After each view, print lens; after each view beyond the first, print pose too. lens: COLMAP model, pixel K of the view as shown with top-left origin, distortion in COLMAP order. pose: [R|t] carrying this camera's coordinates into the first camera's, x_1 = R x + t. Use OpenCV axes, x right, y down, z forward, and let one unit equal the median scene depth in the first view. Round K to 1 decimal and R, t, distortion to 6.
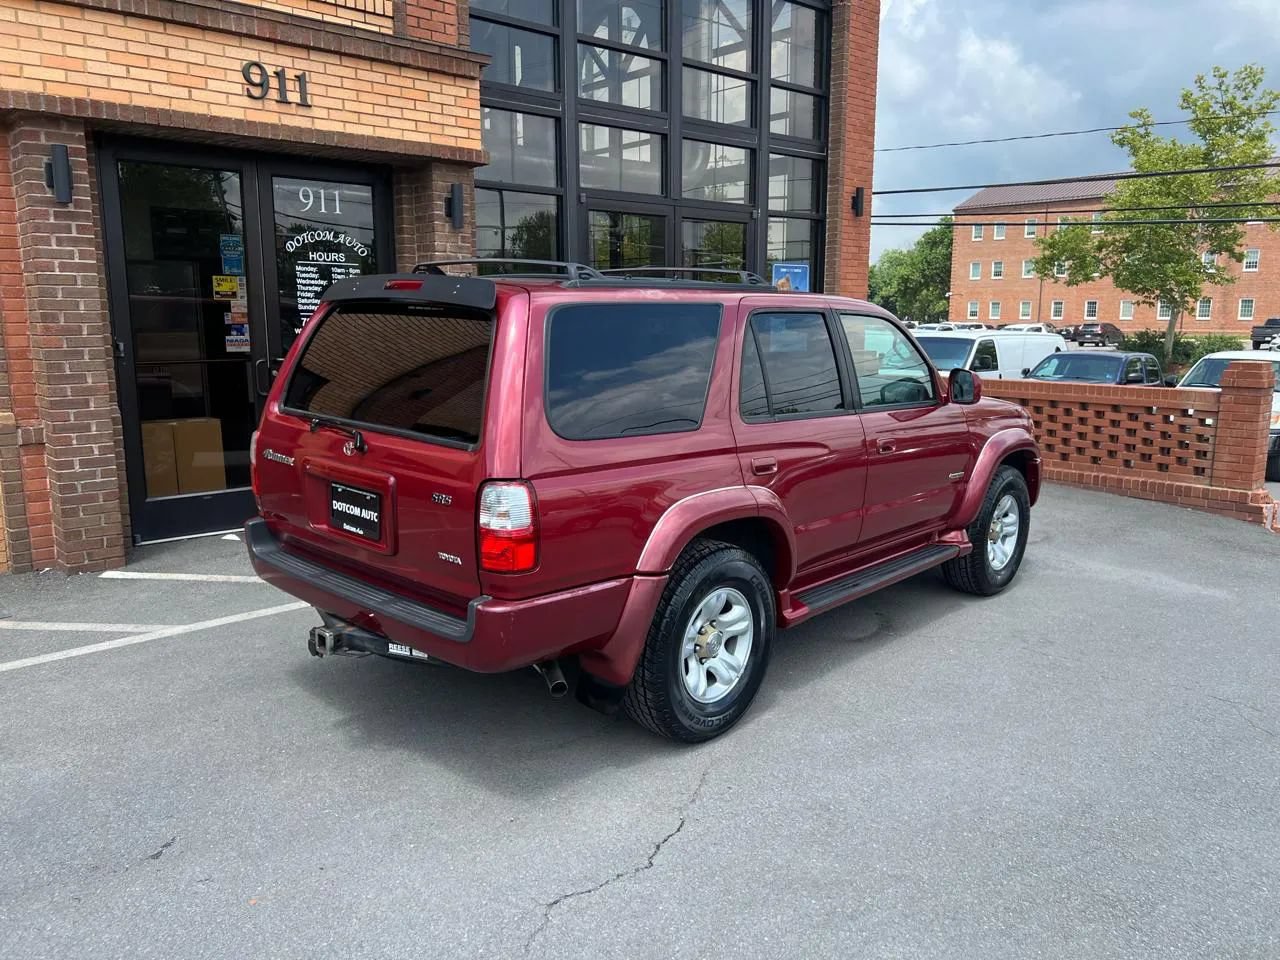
lens RADIAL K [[958.6, 0, 636.2], [0, 958.6, 476.7], [0, 0, 1]] dist [0.044720, -0.048207]
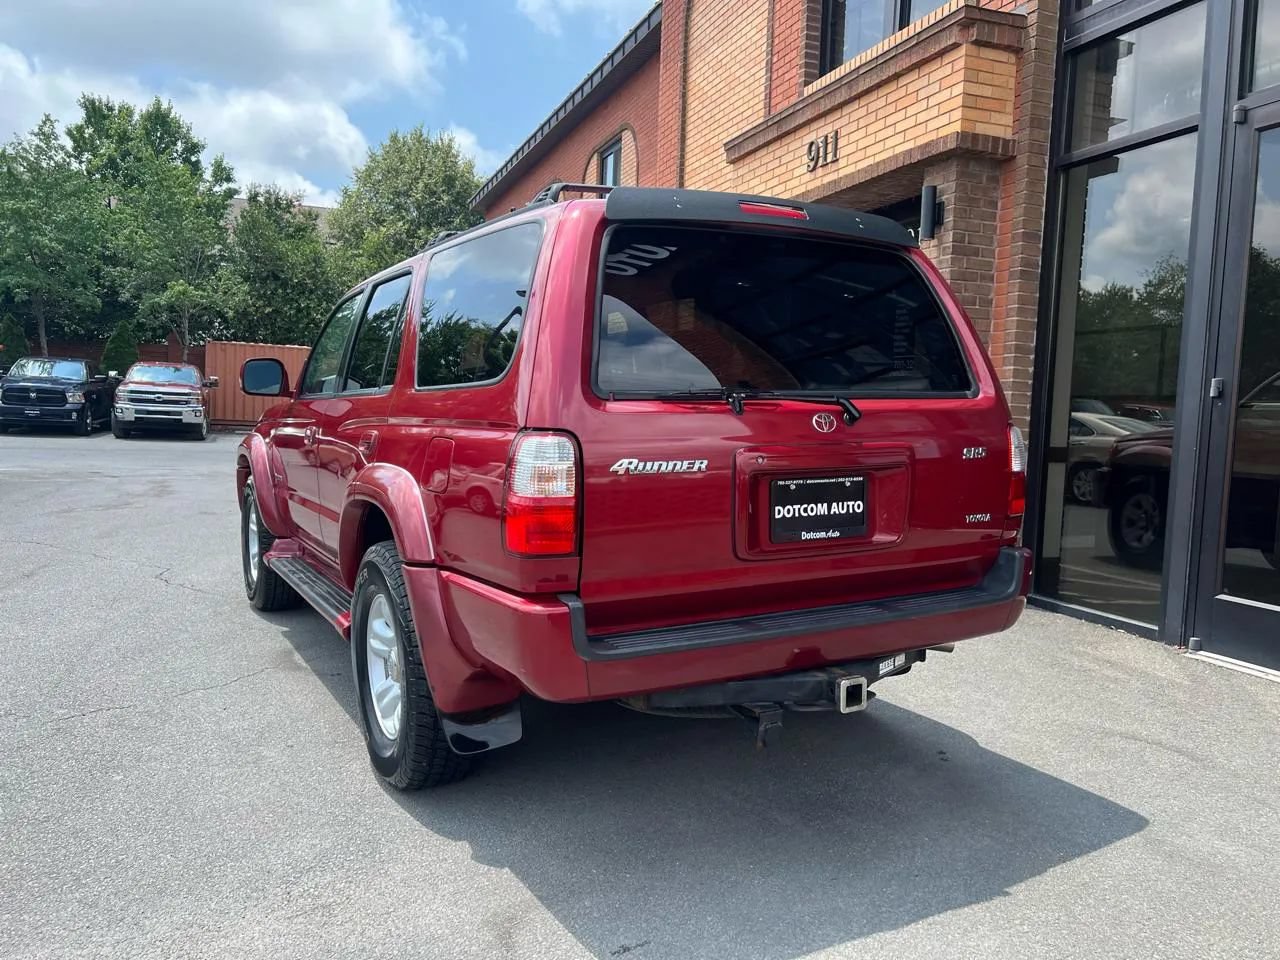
lens RADIAL K [[958.6, 0, 646.9], [0, 958.6, 483.7], [0, 0, 1]] dist [0.044720, -0.048207]
pose [[-0.350544, 0.058462, -0.934720, 0.767903], [-0.194813, 0.971667, 0.133833, -0.139445], [0.916060, 0.229010, -0.329223, 1.262793]]
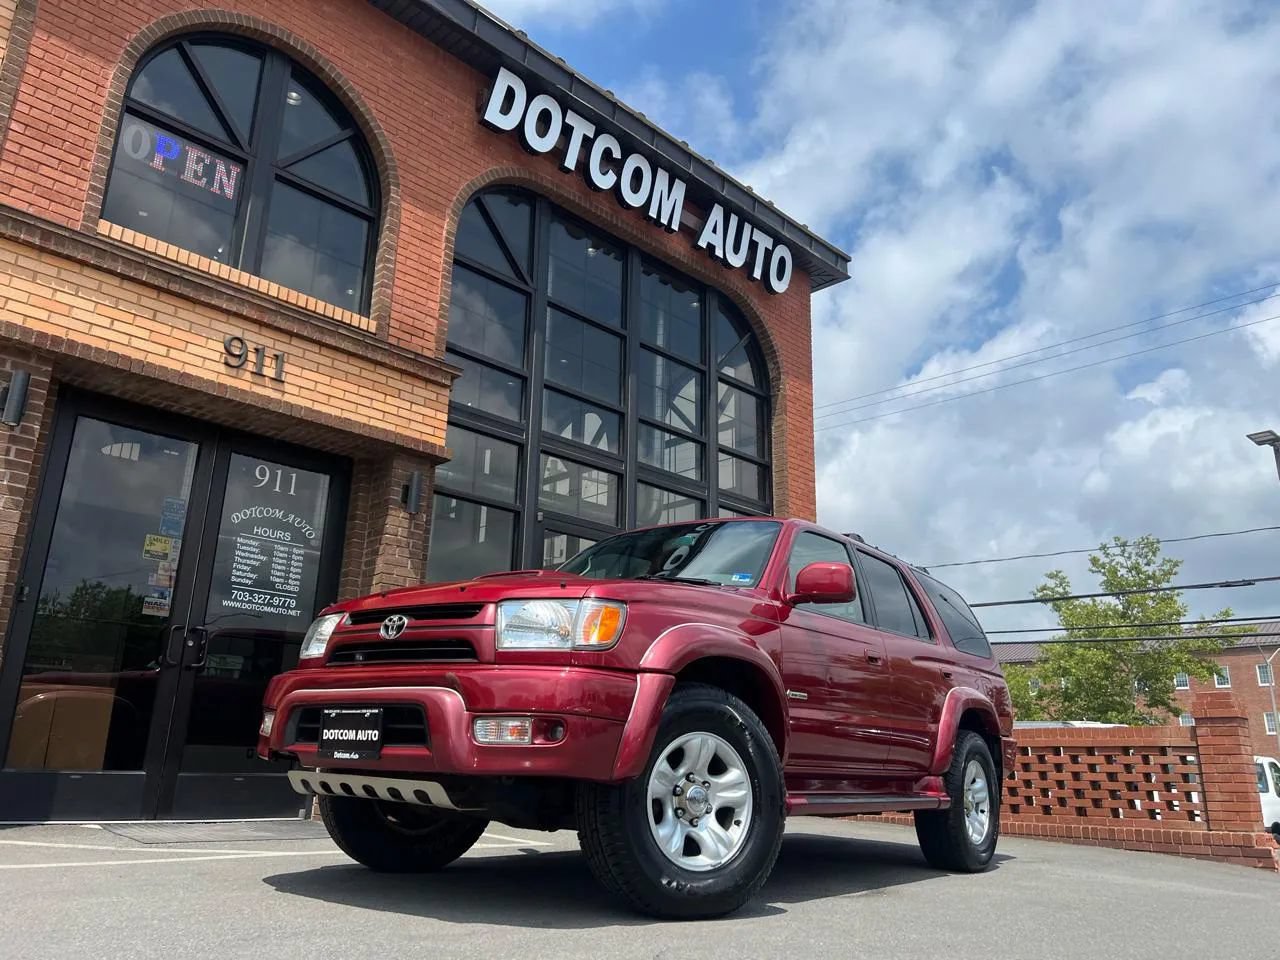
lens RADIAL K [[958.6, 0, 643.2], [0, 958.6, 483.1], [0, 0, 1]] dist [0.044720, -0.048207]
pose [[0.998064, 0.038858, 0.048557, 0.004804], [-0.013038, 0.894157, -0.447563, 0.179124], [-0.060809, 0.446063, 0.892933, 0.095994]]
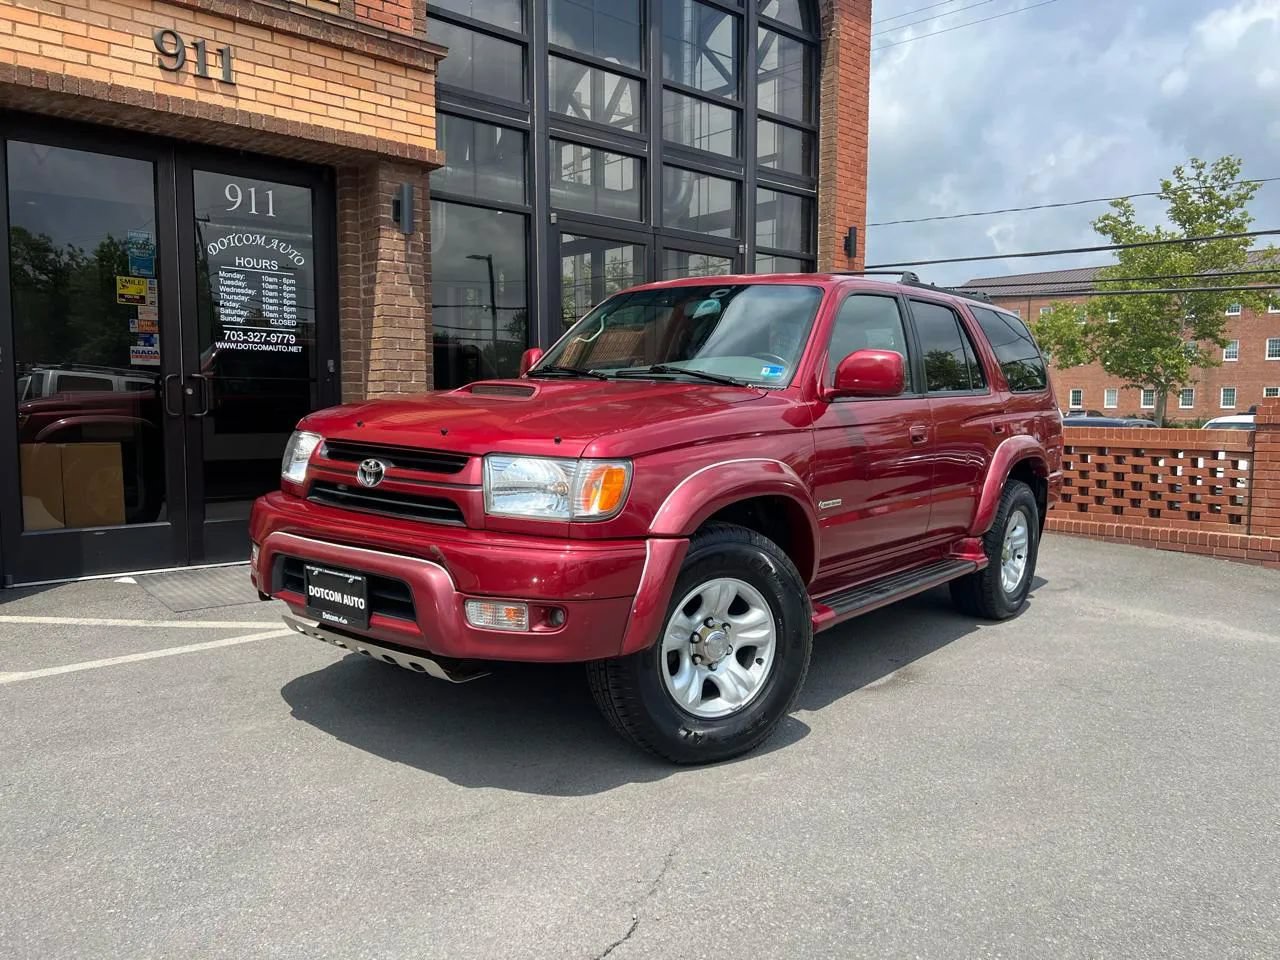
lens RADIAL K [[958.6, 0, 644.5], [0, 958.6, 486.0], [0, 0, 1]] dist [0.044720, -0.048207]
pose [[0.999838, 0.002907, 0.017768, 0.021318], [-0.001407, 0.996480, -0.083817, 0.054719], [-0.017949, 0.083779, 0.996323, 0.149475]]
